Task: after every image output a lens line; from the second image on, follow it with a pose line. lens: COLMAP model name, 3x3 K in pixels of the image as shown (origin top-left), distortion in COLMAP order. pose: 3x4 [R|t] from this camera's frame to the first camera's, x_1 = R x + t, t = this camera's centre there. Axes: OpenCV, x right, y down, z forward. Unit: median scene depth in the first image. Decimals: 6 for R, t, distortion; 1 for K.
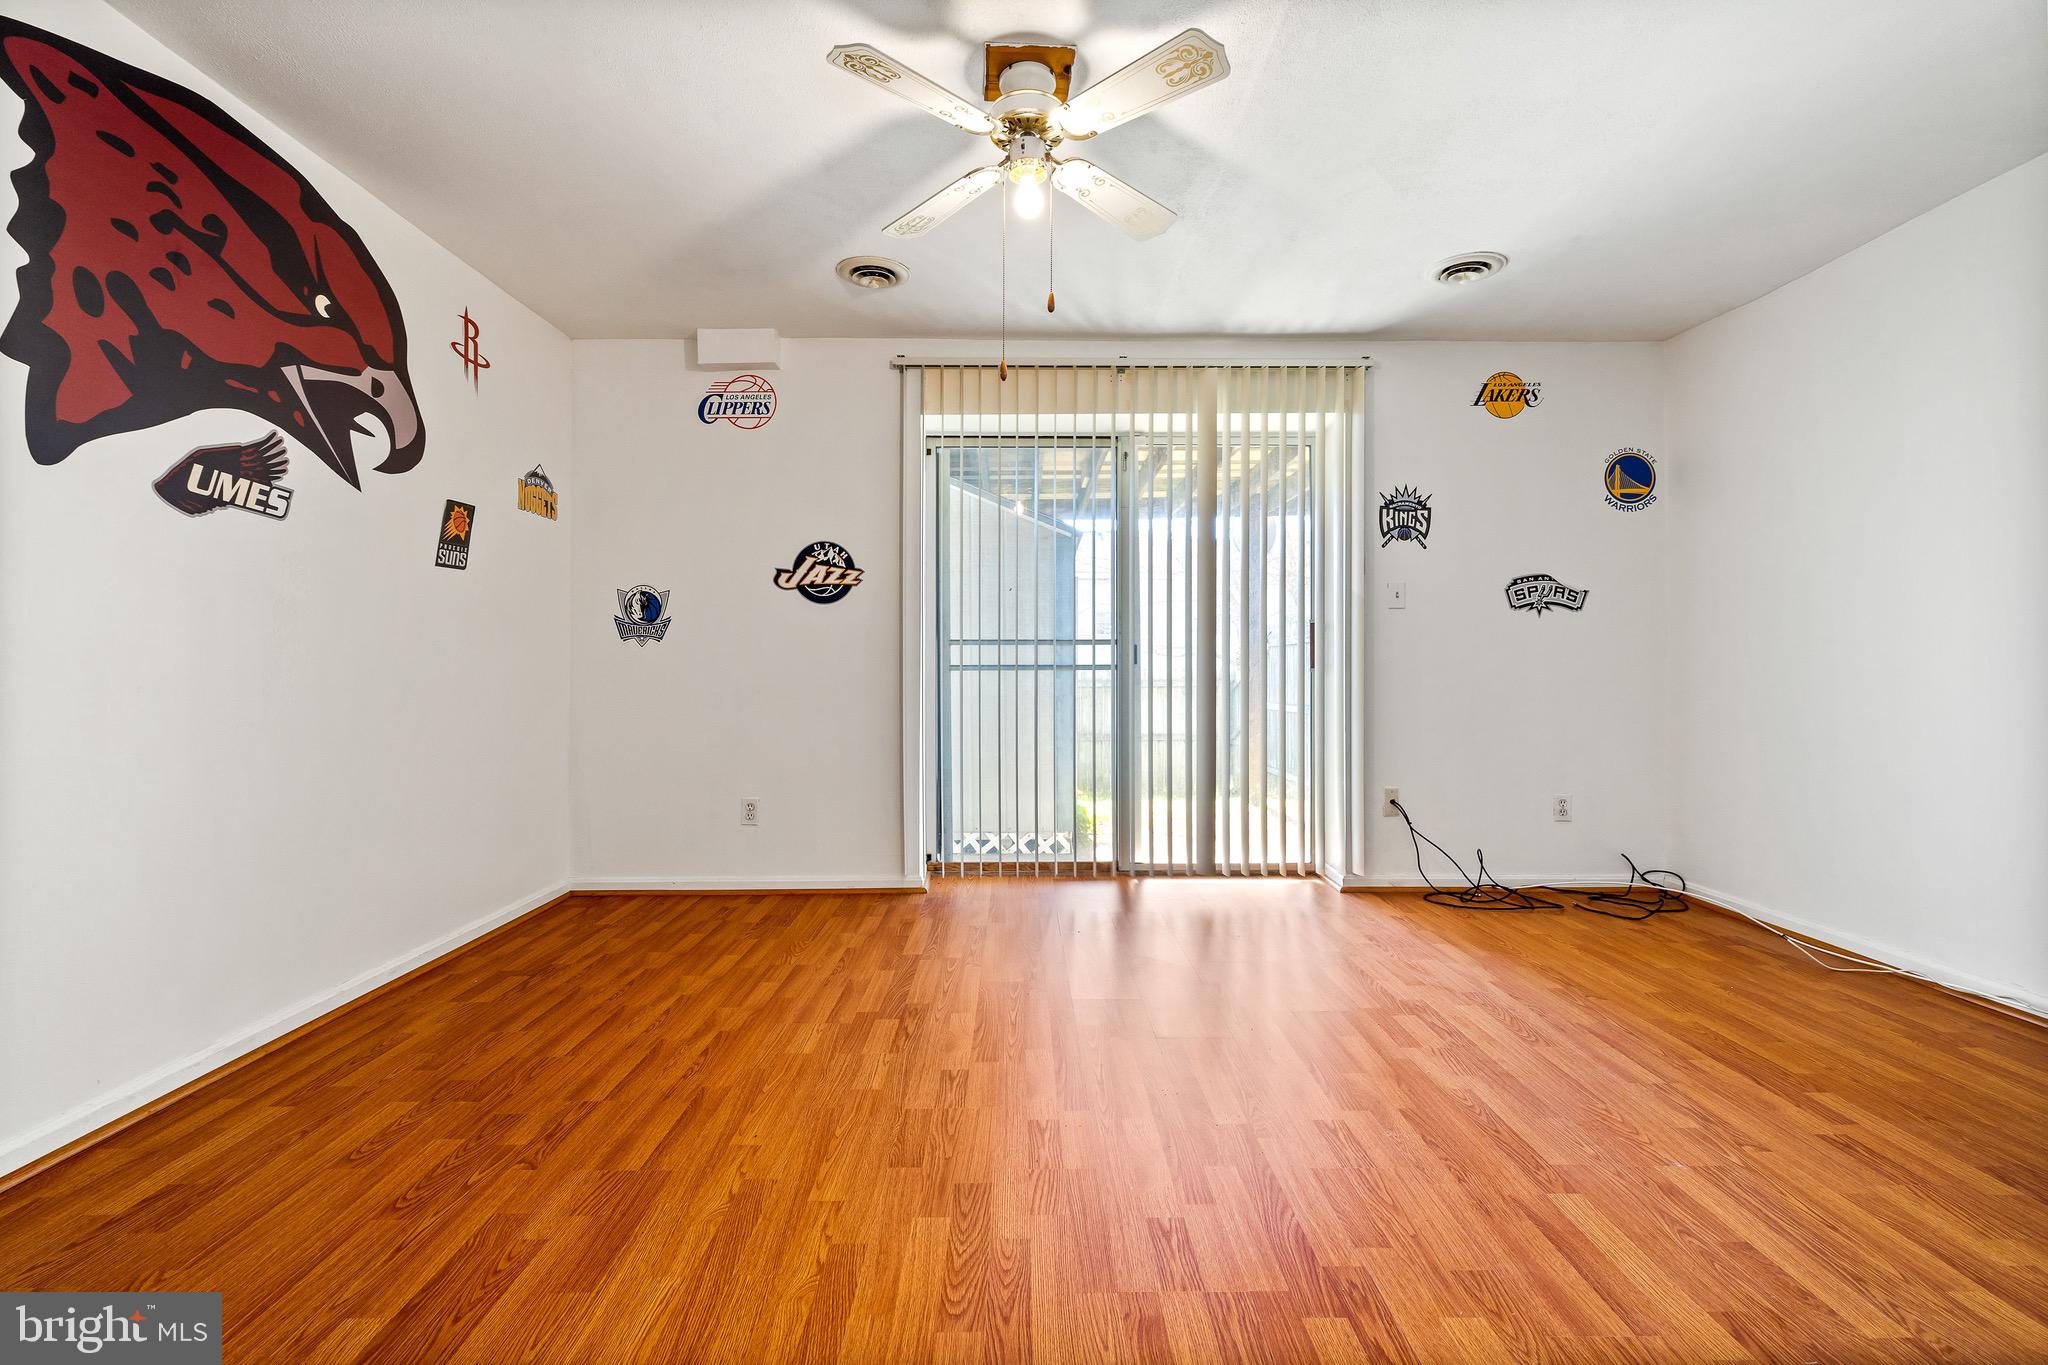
lens RADIAL K [[937.8, 0, 1024.1], [0, 937.8, 674.7], [0, 0, 1]] dist [0.000910, -0.000044]
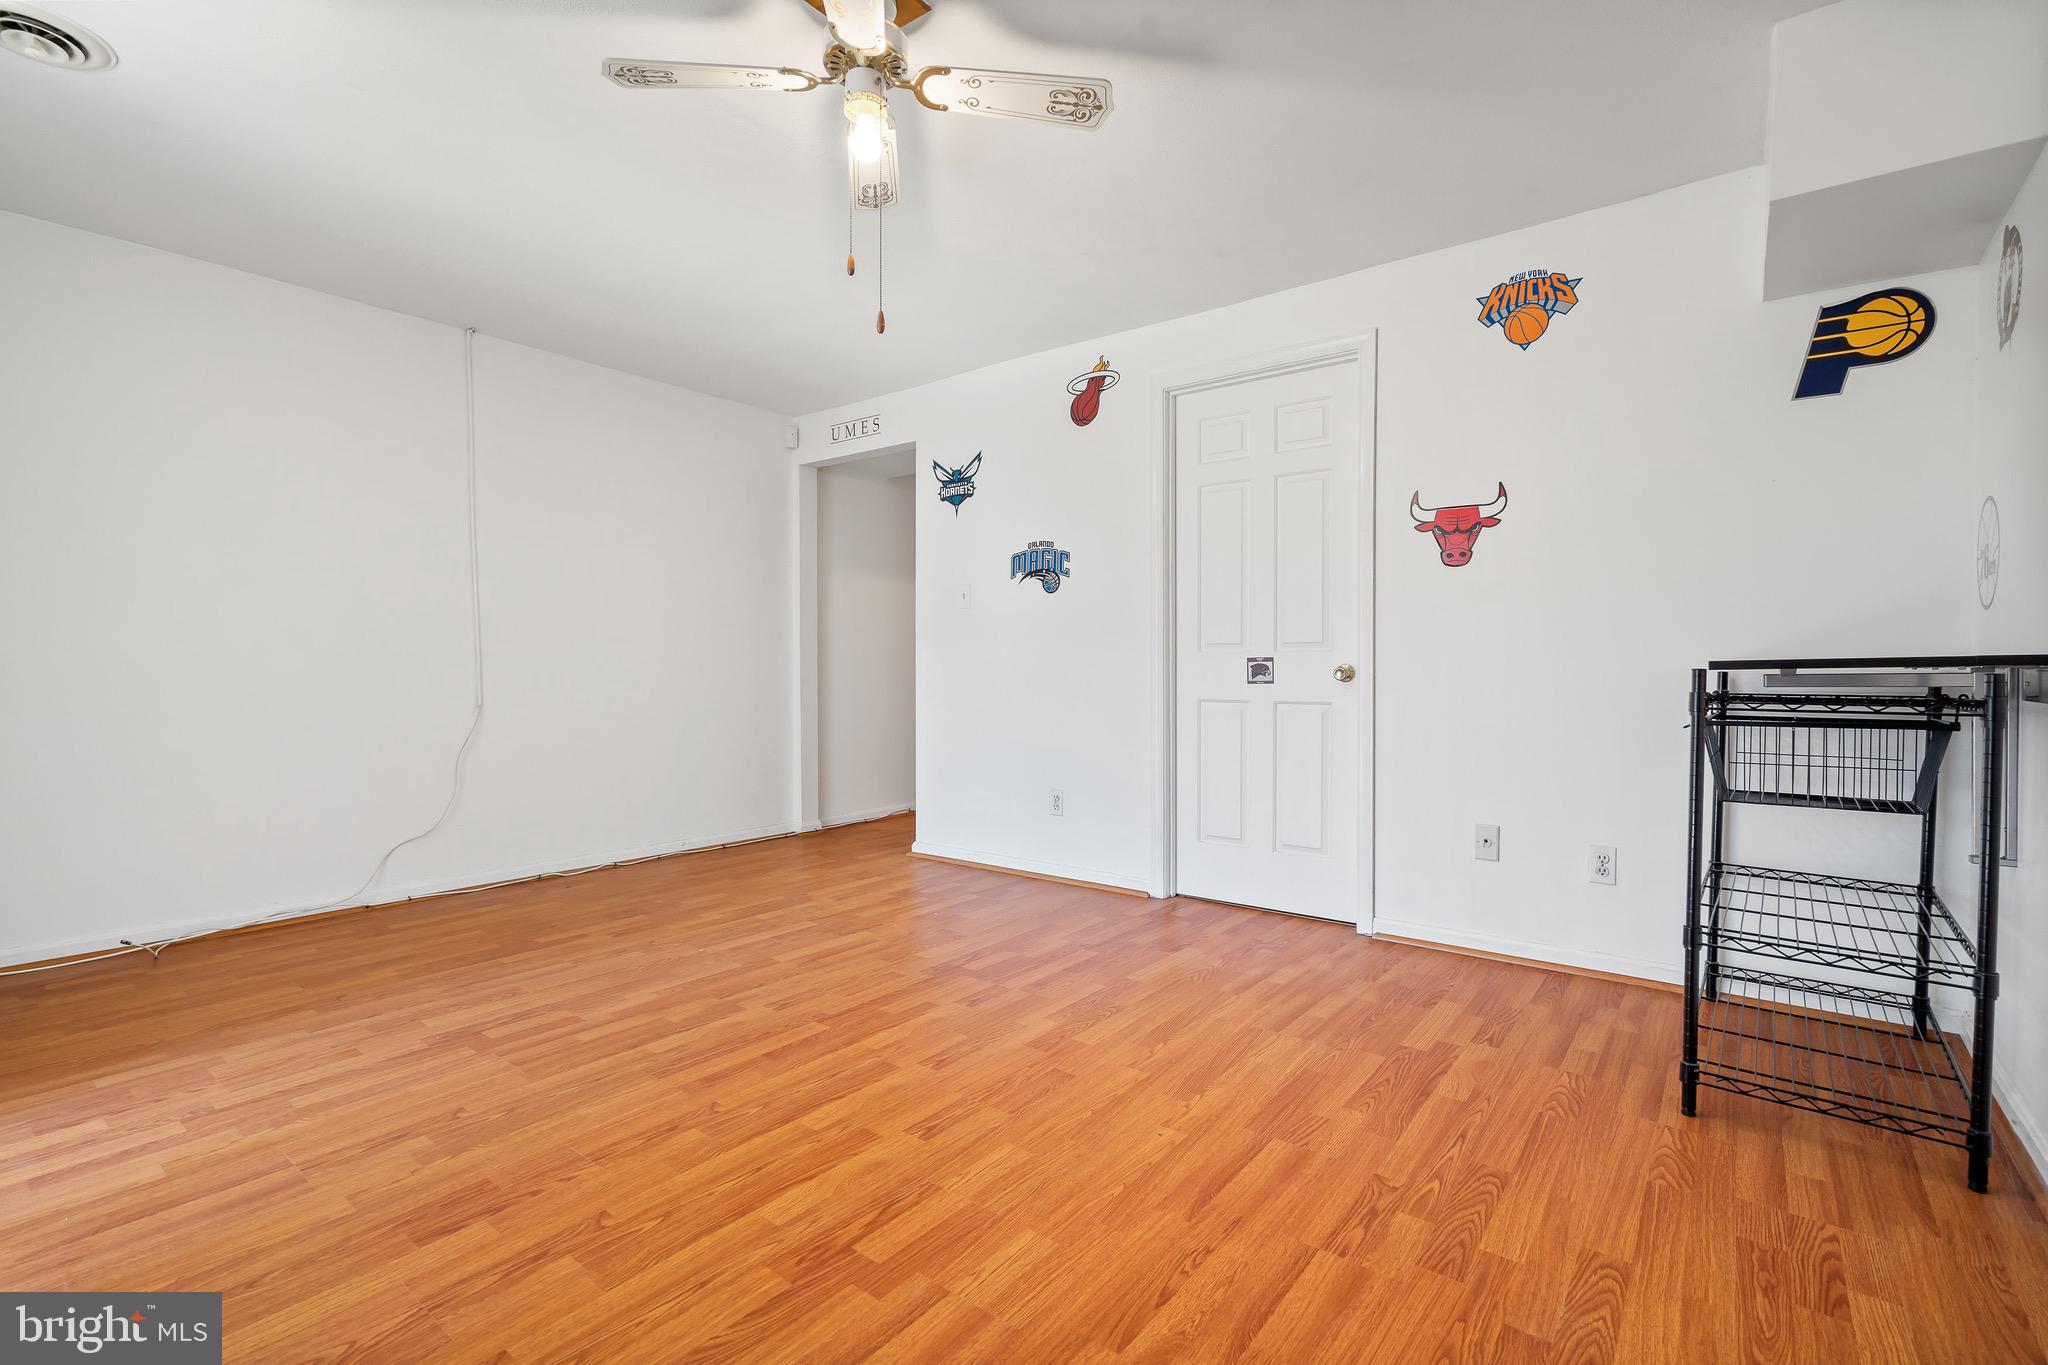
lens RADIAL K [[937.8, 0, 1023.7], [0, 937.8, 683.1], [0, 0, 1]] dist [0.000910, -0.000044]
pose [[-0.789197, -0.010757, 0.614046, -0.758038], [0.004034, 0.999734, 0.022699, -0.006288], [-0.614127, 0.020391, -0.788944, 1.820067]]
